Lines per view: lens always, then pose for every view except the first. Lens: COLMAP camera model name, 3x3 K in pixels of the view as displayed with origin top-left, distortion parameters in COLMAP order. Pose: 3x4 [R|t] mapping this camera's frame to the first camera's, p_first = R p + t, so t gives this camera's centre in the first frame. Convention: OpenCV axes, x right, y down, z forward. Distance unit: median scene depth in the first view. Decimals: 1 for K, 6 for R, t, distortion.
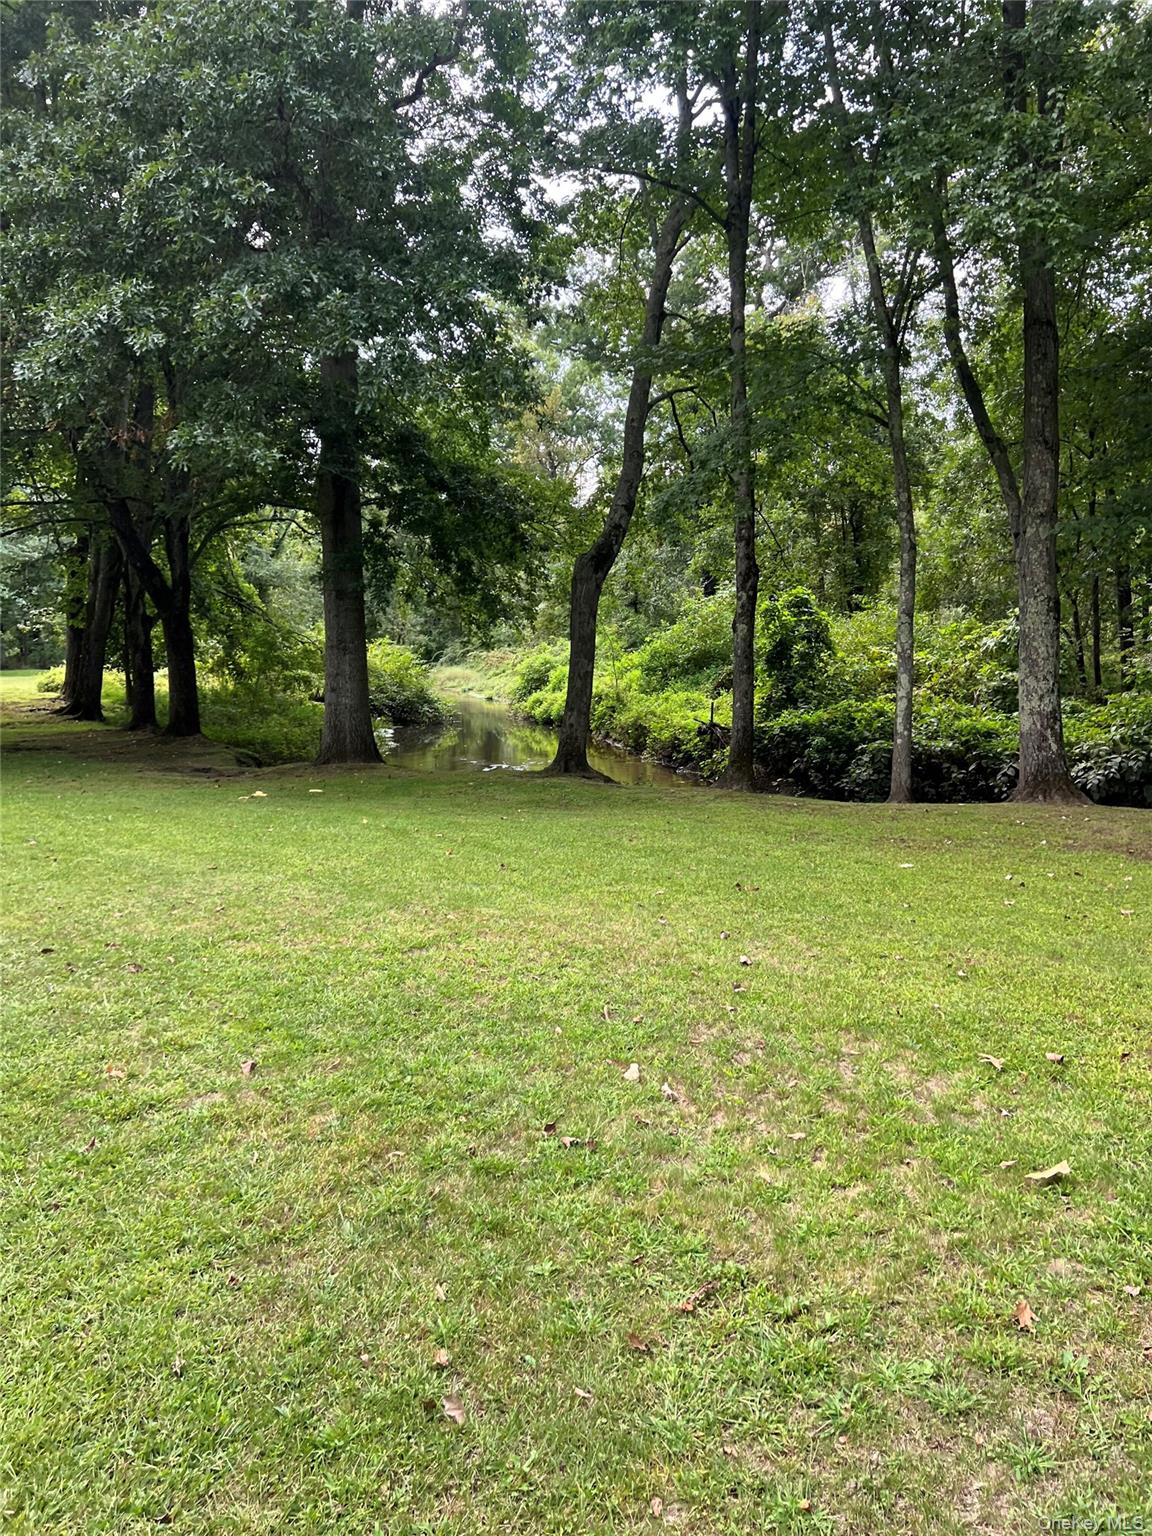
lens RADIAL K [[1165.9, 0, 576.0], [0, 1165.9, 768.0], [0, 0, 1]] dist [0.106049, -0.158523]
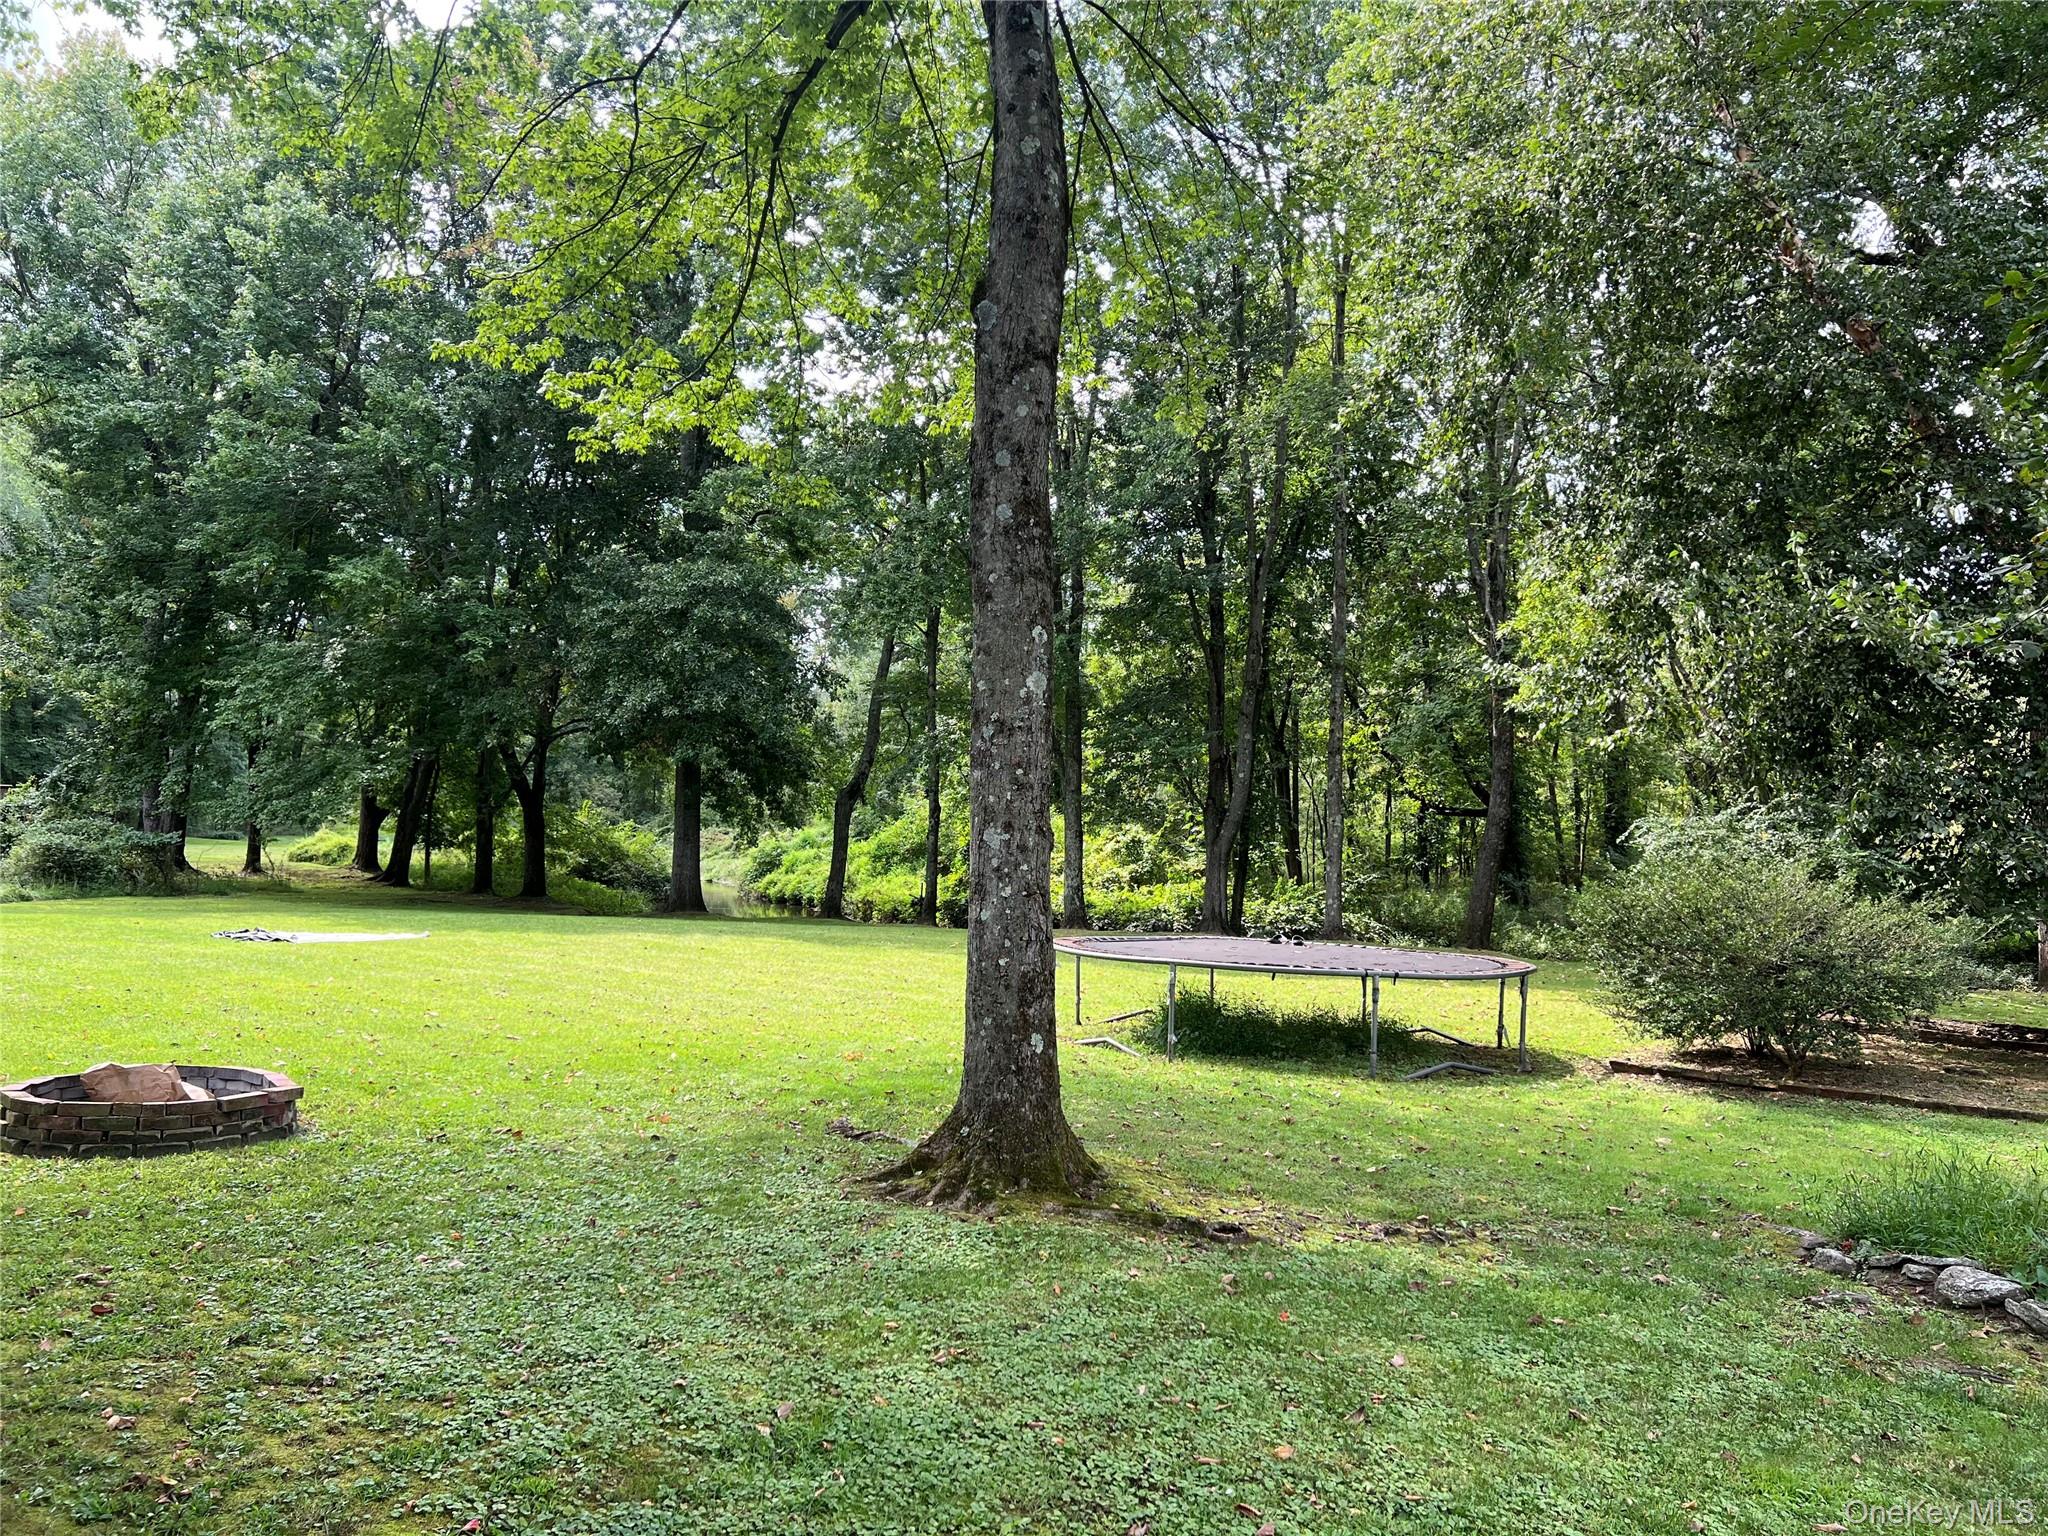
lens RADIAL K [[1554.6, 0, 1024.0], [0, 1554.6, 768.0], [0, 0, 1]] dist [0.106049, -0.158523]
pose [[0.986172, 0.041249, 0.160512, -0.050094], [-0.018450, 0.989836, -0.141015, 0.050763], [-0.164697, 0.136103, 0.976909, -0.636590]]
